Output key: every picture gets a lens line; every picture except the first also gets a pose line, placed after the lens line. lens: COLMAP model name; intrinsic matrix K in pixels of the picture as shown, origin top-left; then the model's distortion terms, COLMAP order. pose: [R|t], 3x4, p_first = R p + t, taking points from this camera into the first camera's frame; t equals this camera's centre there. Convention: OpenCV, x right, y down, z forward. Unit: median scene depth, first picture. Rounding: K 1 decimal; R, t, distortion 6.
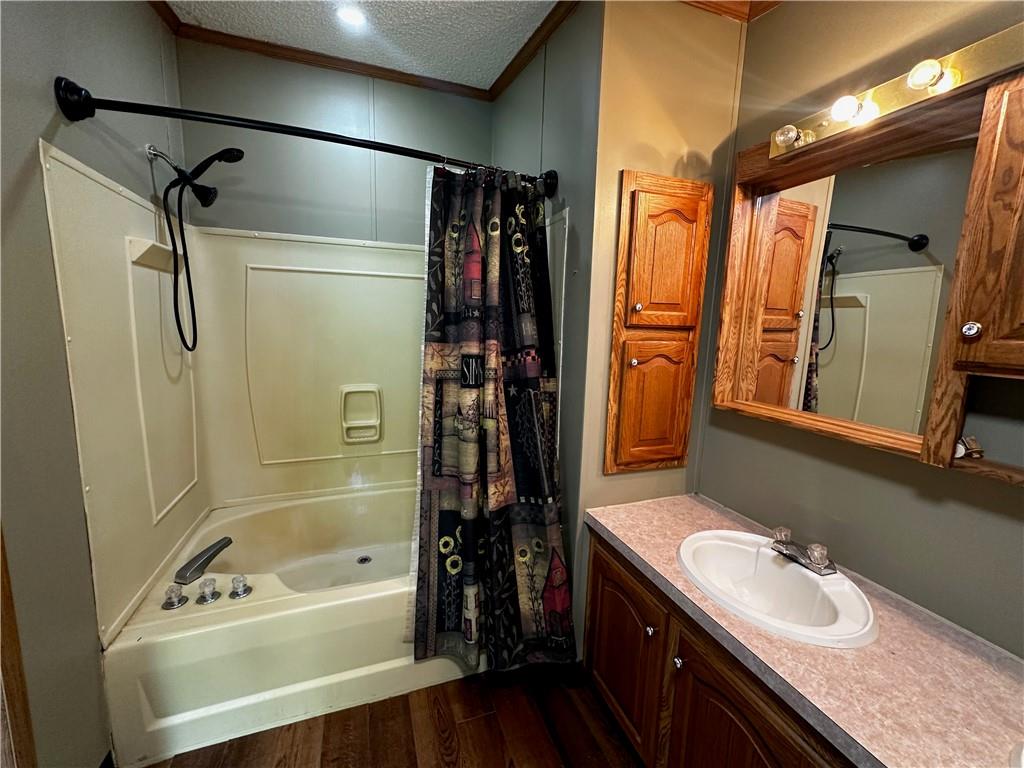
lens RADIAL K [[415.9, 0, 512.5], [0, 415.9, 385.9], [0, 0, 1]] dist [-0.002816, -0.000391]
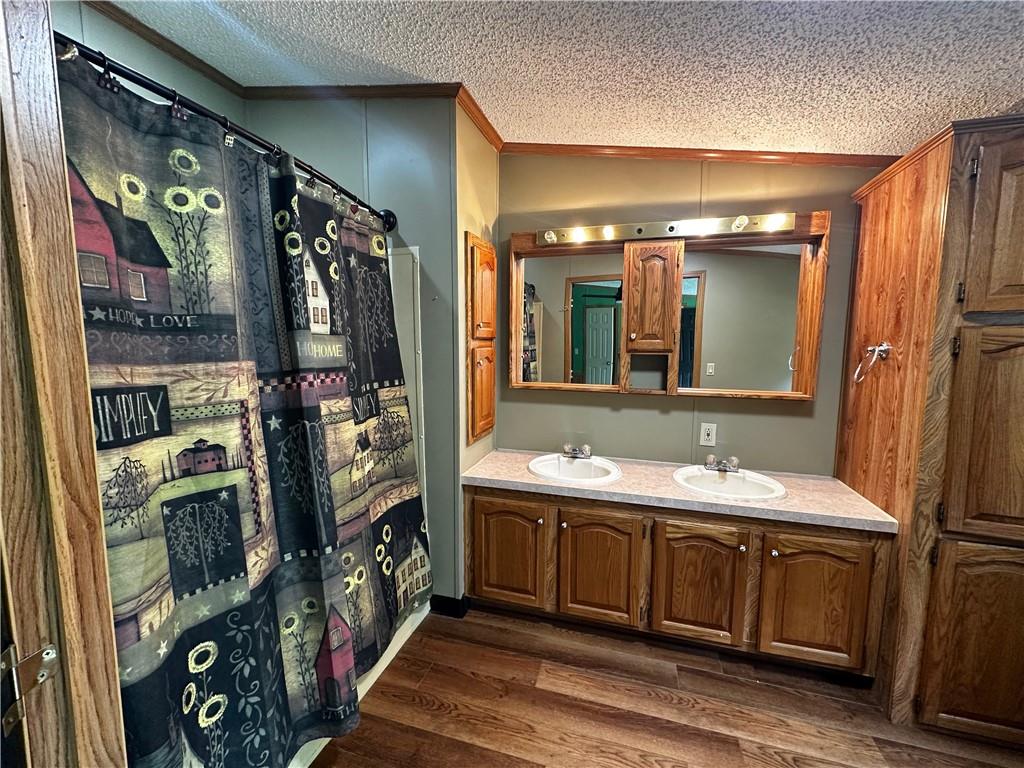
lens RADIAL K [[415.9, 0, 505.6], [0, 415.9, 387.4], [0, 0, 1]] dist [-0.002816, -0.000391]
pose [[0.603175, -0.115955, 0.789136, -0.853017], [0.132240, 0.990222, 0.044425, -0.025775], [-0.786570, 0.077559, 0.612610, 0.047552]]
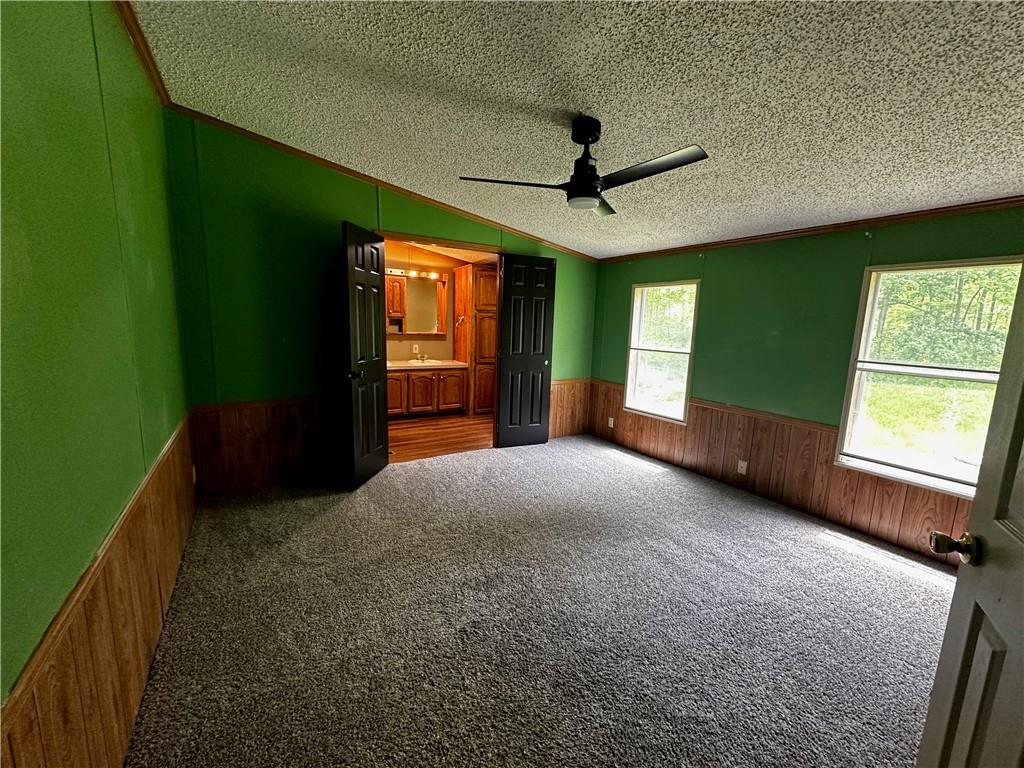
lens RADIAL K [[415.9, 0, 514.0], [0, 415.9, 384.5], [0, 0, 1]] dist [-0.002816, -0.000391]
pose [[-0.200319, -0.197549, 0.959608, -3.686312], [0.100053, 0.970215, 0.220619, -0.170029], [-0.974608, 0.140205, -0.174588, 0.244435]]
